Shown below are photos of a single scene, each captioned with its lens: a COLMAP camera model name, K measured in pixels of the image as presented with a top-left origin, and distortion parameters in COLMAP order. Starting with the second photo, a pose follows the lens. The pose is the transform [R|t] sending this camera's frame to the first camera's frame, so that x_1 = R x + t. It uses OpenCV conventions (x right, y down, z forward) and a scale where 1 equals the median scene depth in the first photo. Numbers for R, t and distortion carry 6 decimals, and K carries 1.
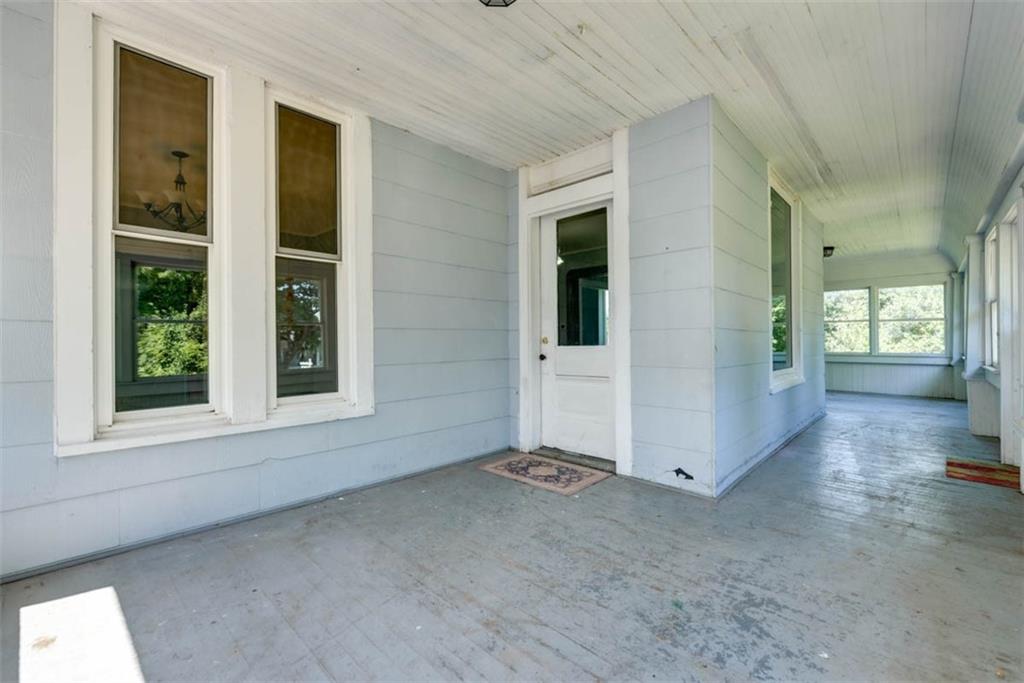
lens RADIAL K [[440.5, 0, 515.2], [0, 440.5, 340.2], [0, 0, 1]] dist [0.004003, 0.000093]
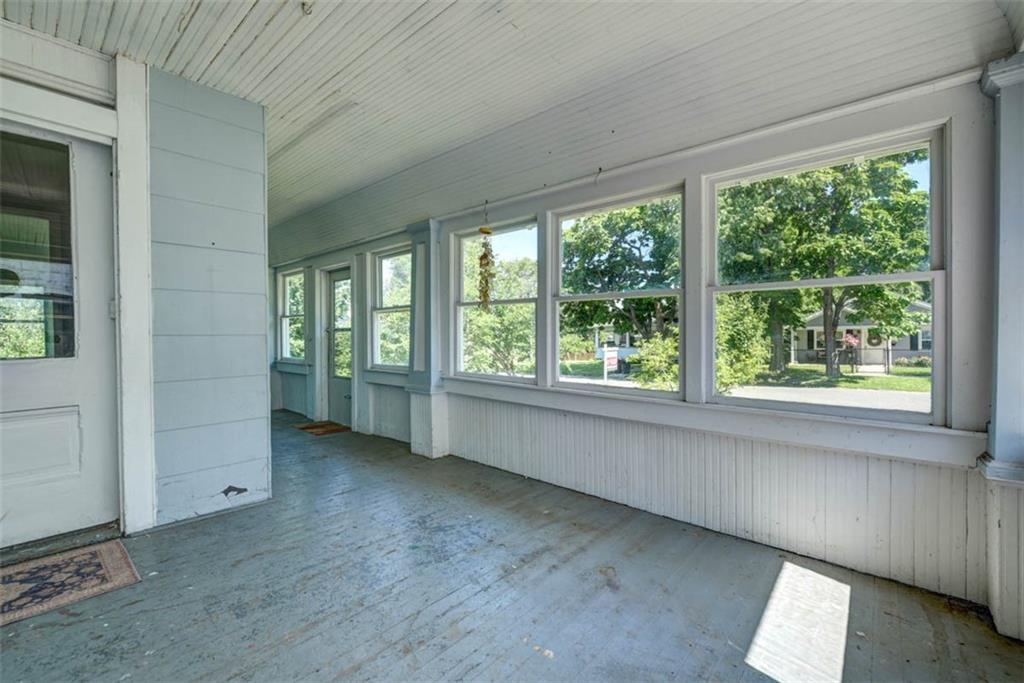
lens RADIAL K [[435.5, 0, 508.8], [0, 435.5, 338.2], [0, 0, 1]] dist [-0.001995, -0.000422]
pose [[-0.042748, -0.000095, 0.999086, -0.624176], [0.004604, 0.999989, 0.000292, -0.018135], [-0.999075, 0.004612, -0.042747, 0.506252]]
